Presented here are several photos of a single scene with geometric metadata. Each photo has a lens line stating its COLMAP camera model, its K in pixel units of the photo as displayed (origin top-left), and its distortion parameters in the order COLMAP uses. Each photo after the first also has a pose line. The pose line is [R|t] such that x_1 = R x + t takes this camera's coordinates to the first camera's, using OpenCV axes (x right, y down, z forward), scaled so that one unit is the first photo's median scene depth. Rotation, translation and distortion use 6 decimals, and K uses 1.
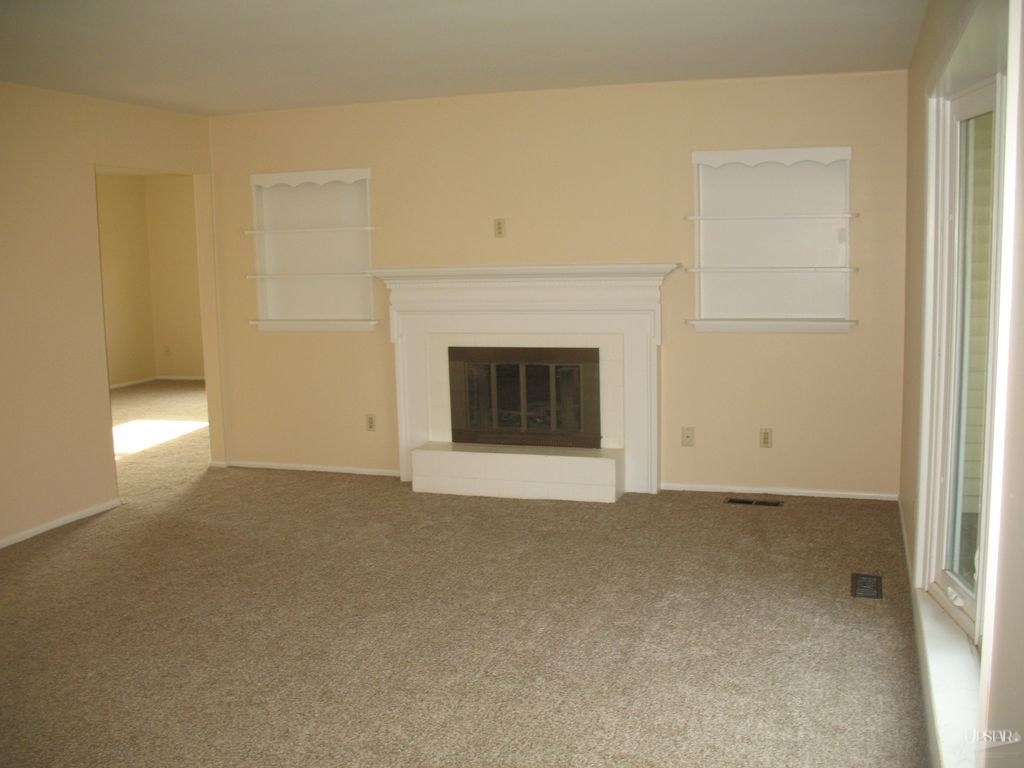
lens RADIAL K [[1059.4, 0, 512.0], [0, 1059.4, 384.0], [0, 0, 1]] dist [-0.178633, 0.200200]
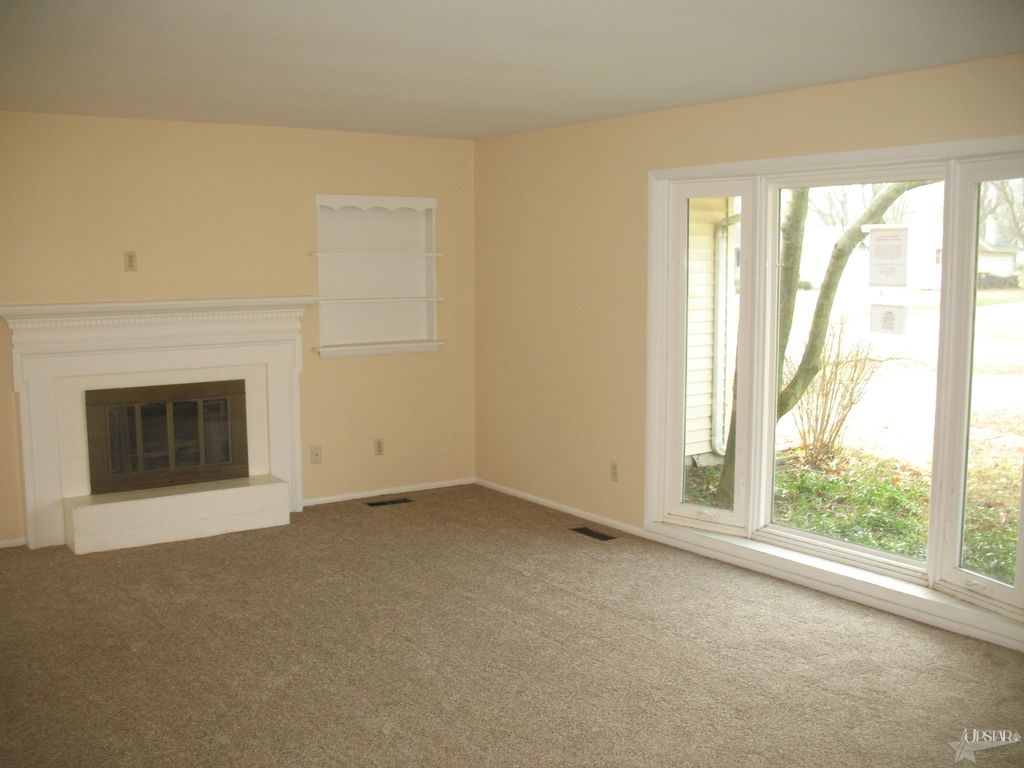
lens RADIAL K [[1010.7, 0, 512.0], [0, 1010.7, 384.0], [0, 0, 1]] dist [-0.069120, 0.003874]
pose [[0.632143, -0.070851, 0.771605, -0.503605], [0.100006, 0.994942, 0.009427, -0.012470], [-0.768371, 0.071206, 0.636032, 0.176592]]
